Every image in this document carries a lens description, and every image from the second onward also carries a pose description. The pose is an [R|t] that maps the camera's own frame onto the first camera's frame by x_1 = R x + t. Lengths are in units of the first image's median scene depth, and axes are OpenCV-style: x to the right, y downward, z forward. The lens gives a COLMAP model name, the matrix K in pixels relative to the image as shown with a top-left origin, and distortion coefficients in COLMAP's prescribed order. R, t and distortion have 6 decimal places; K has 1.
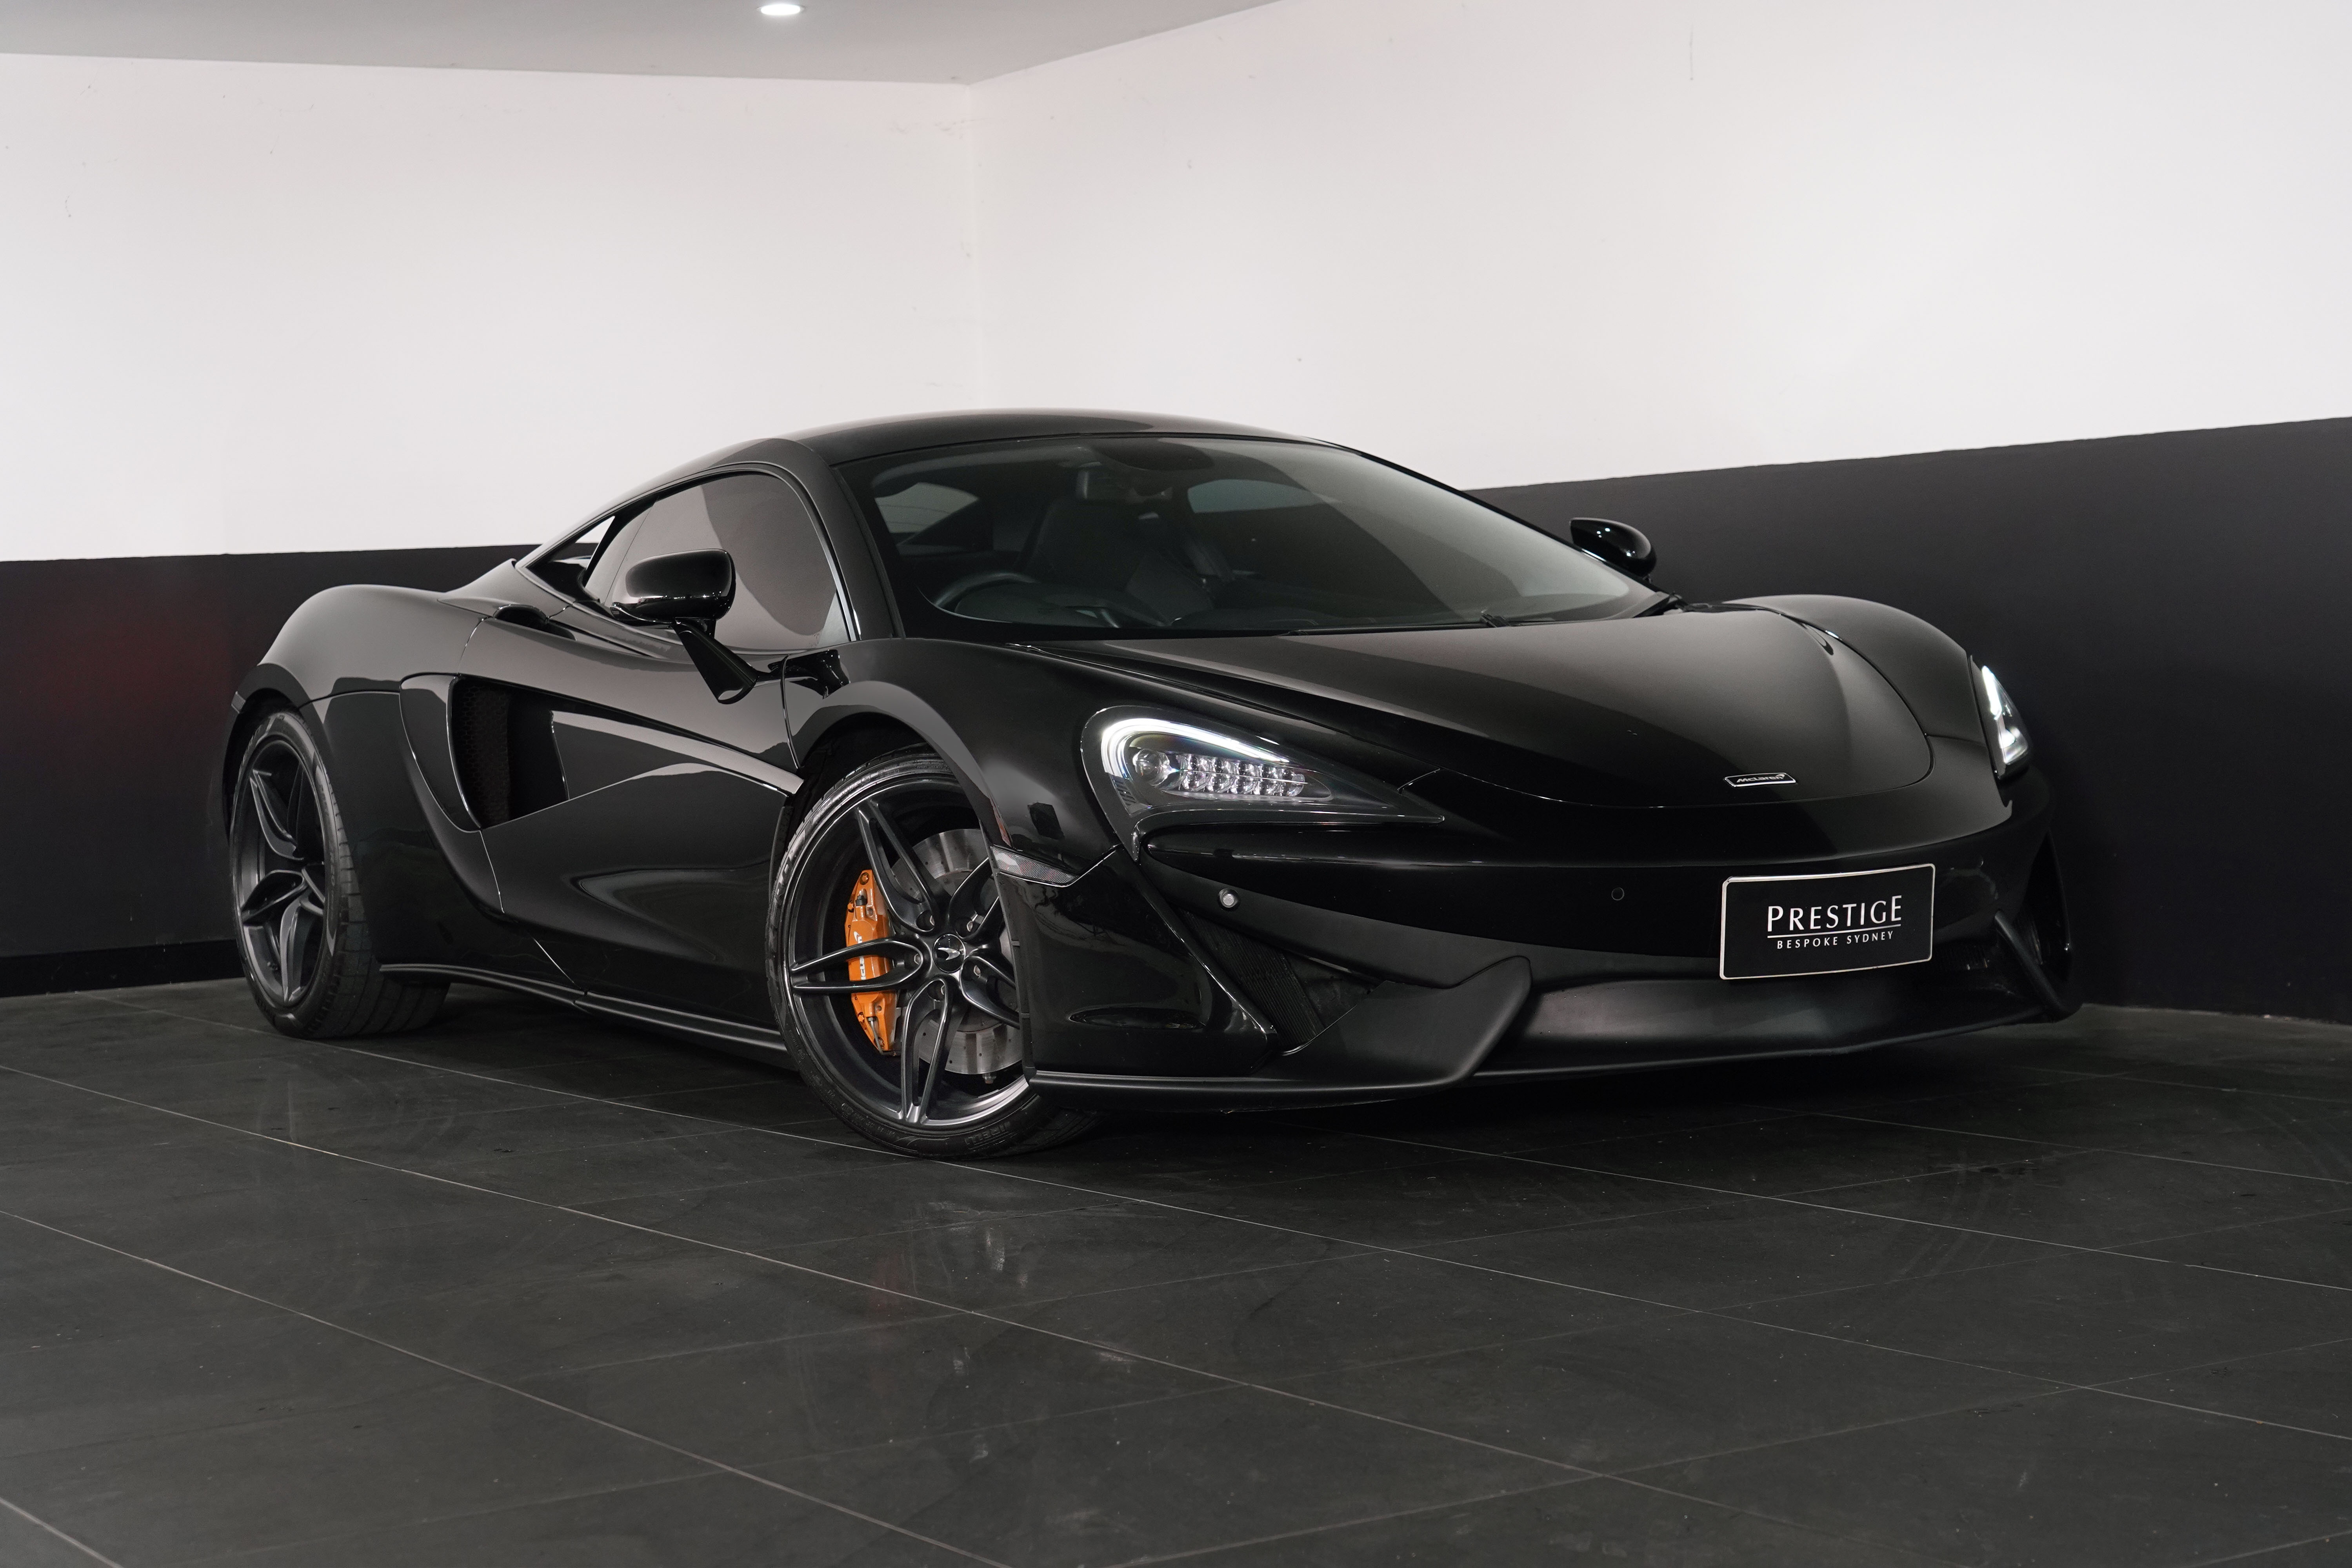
lens RADIAL K [[4006.1, 0, 1177.3], [0, 4006.1, 770.7], [0, 0, 1]] dist [-0.008541, 0.000000]
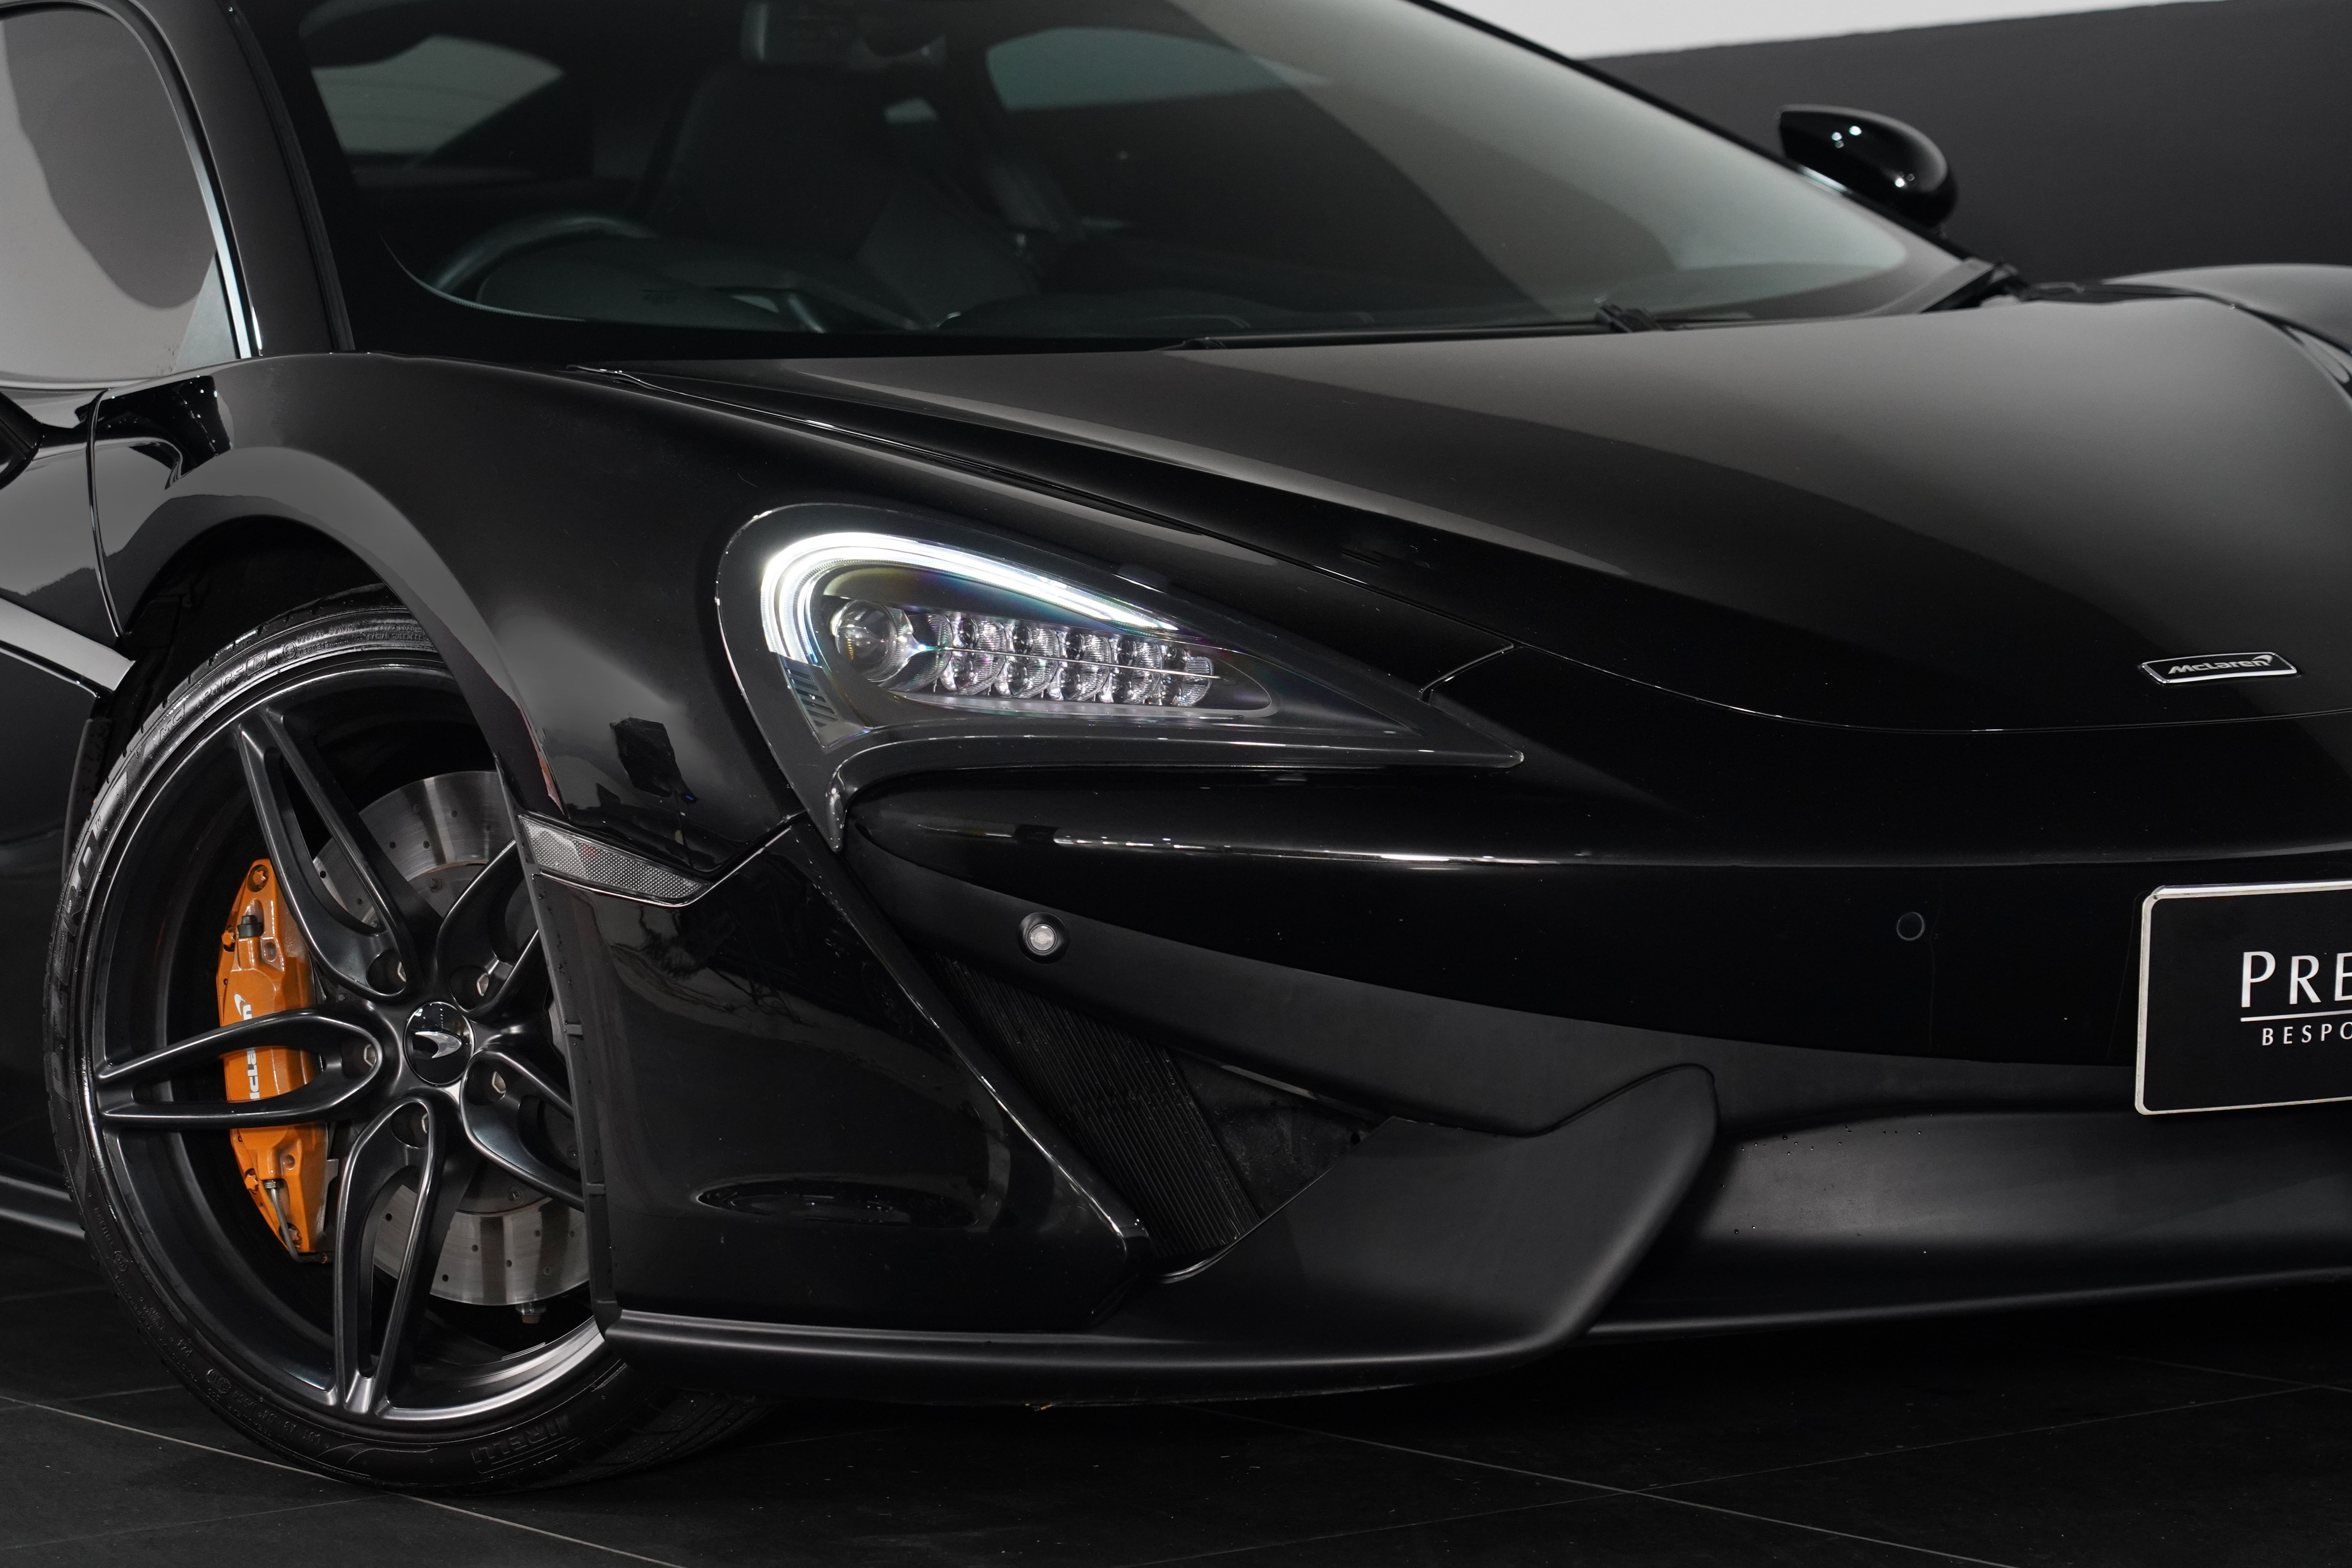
lens RADIAL K [[7258.4, 0, 1173.1], [0, 7258.4, 790.9], [0, 0, 1]] dist [0.023228, 0.000000]
pose [[0.999754, -0.000049, 0.022188, 0.008605], [-0.000526, 0.999665, 0.025889, -0.004858], [-0.022182, -0.025895, 0.999419, 0.172687]]
